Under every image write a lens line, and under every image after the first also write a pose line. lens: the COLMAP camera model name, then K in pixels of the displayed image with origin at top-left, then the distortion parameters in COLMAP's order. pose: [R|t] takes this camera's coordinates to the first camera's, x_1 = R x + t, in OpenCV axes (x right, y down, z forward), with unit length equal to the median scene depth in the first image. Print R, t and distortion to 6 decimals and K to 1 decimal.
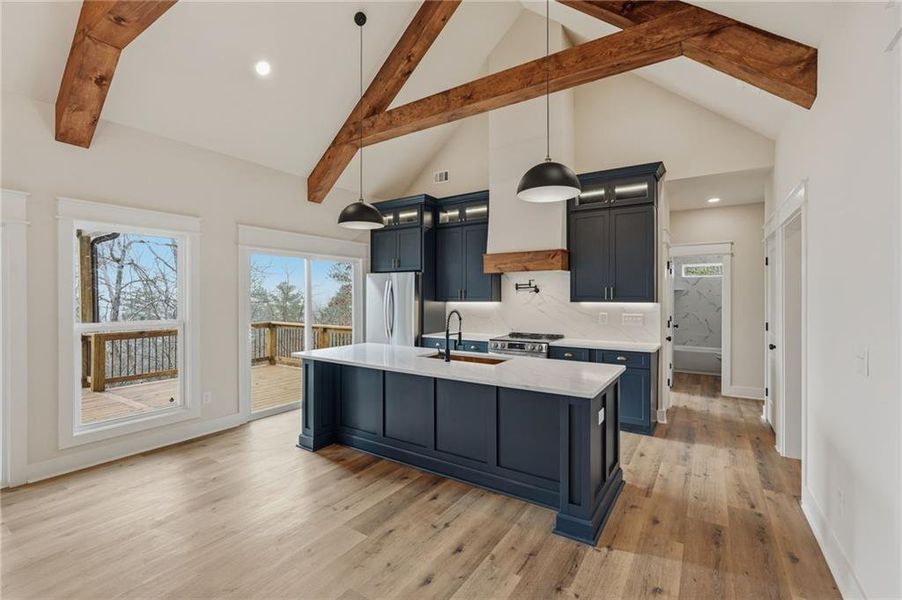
lens RADIAL K [[395.5, 0, 451.0], [0, 395.5, 300.0], [0, 0, 1]] dist [-0.003095, 0.000008]
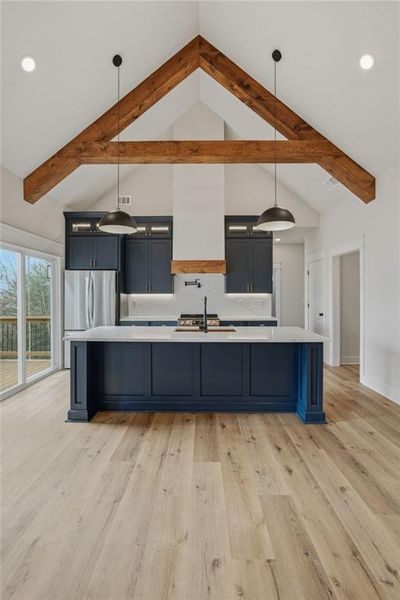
lens RADIAL K [[267.0, 0, 202.0], [0, 267.0, 296.0], [0, 0, 1]] dist [-0.001550, 0.000579]
pose [[0.841155, -0.004464, 0.540776, -0.403245], [0.005044, 0.999987, 0.000409, 0.016573], [-0.540771, 0.002384, 0.841167, 0.142288]]
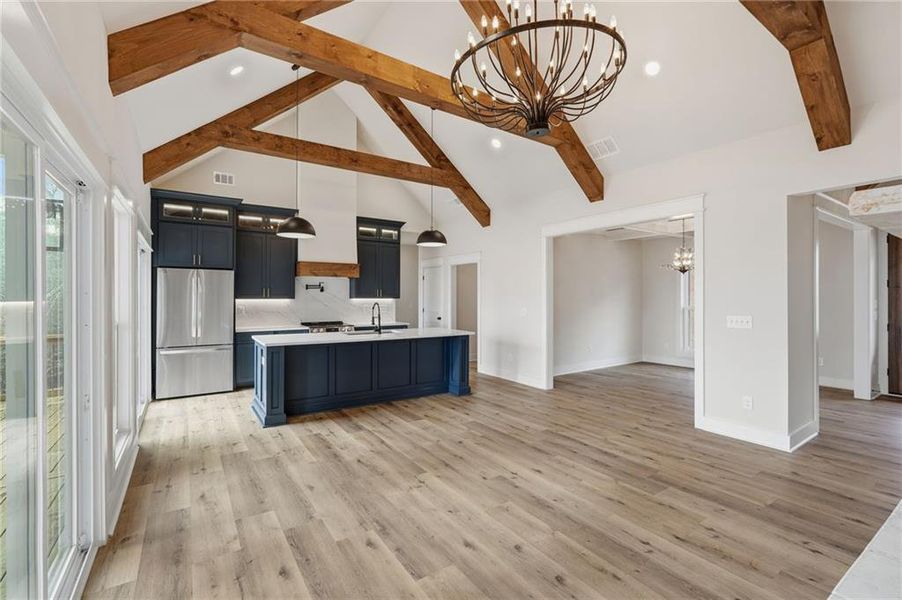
lens RADIAL K [[395.5, 0, 451.0], [0, 395.5, 300.0], [0, 0, 1]] dist [-0.003095, 0.000008]
pose [[0.394053, -0.005847, 0.919069, -1.026036], [0.004087, 0.999981, 0.004609, 0.006674], [-0.919079, 0.001940, 0.394069, 0.067602]]
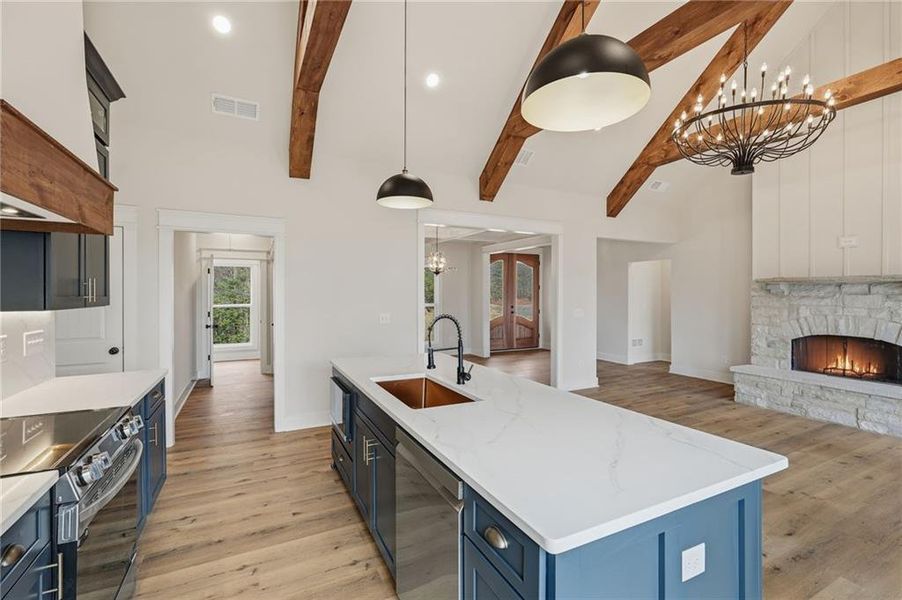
lens RADIAL K [[401.5, 0, 449.7], [0, 401.5, 294.9], [0, 0, 1]] dist [-0.001550, 0.000579]
pose [[-0.862232, 0.004531, 0.506494, -0.274531], [0.006536, 0.999976, 0.002181, -0.004840], [-0.506472, 0.005191, -0.862241, 1.229505]]
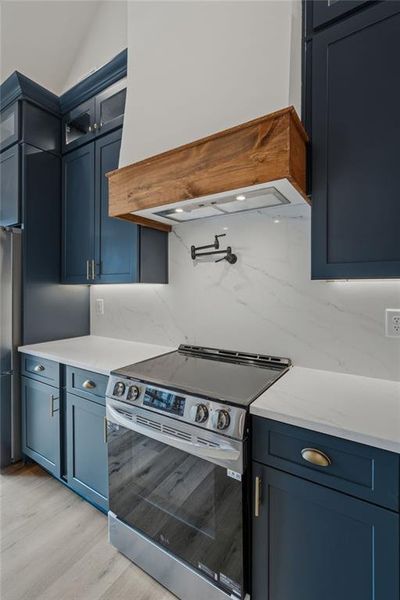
lens RADIAL K [[271.0, 0, 198.9], [0, 271.0, 291.1], [0, 0, 1]] dist [-0.001420, 0.000261]
pose [[0.999994, 0.000663, -0.003521, 0.213379], [-0.000654, 0.999997, 0.002523, 0.016628], [0.003523, -0.002521, 0.999991, 0.807518]]
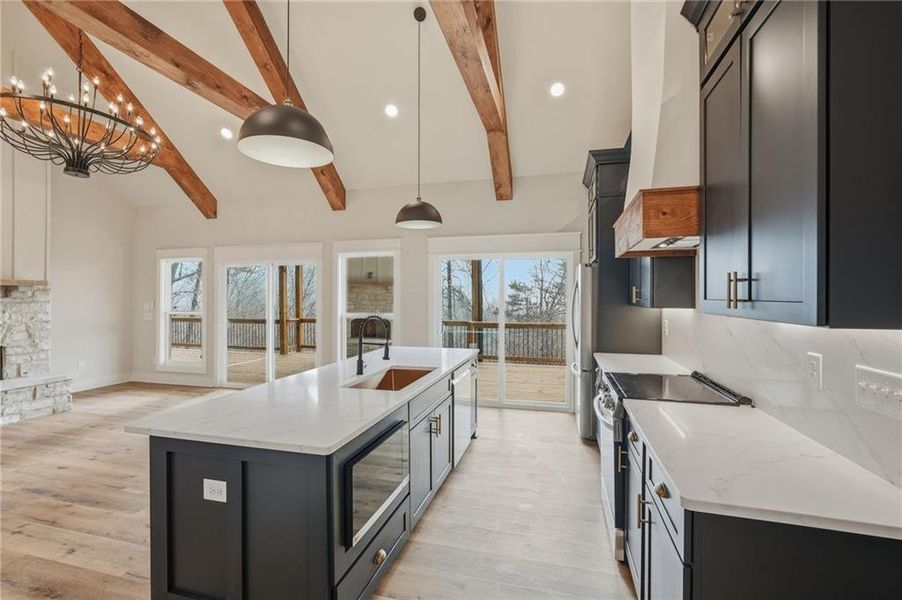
lens RADIAL K [[395.5, 0, 451.0], [0, 395.5, 300.0], [0, 0, 1]] dist [-0.003095, 0.000008]
pose [[0.306588, 0.005641, -0.951826, 0.646137], [-0.002166, 0.999984, 0.005229, -0.010604], [0.951840, 0.000459, 0.306596, 0.689003]]
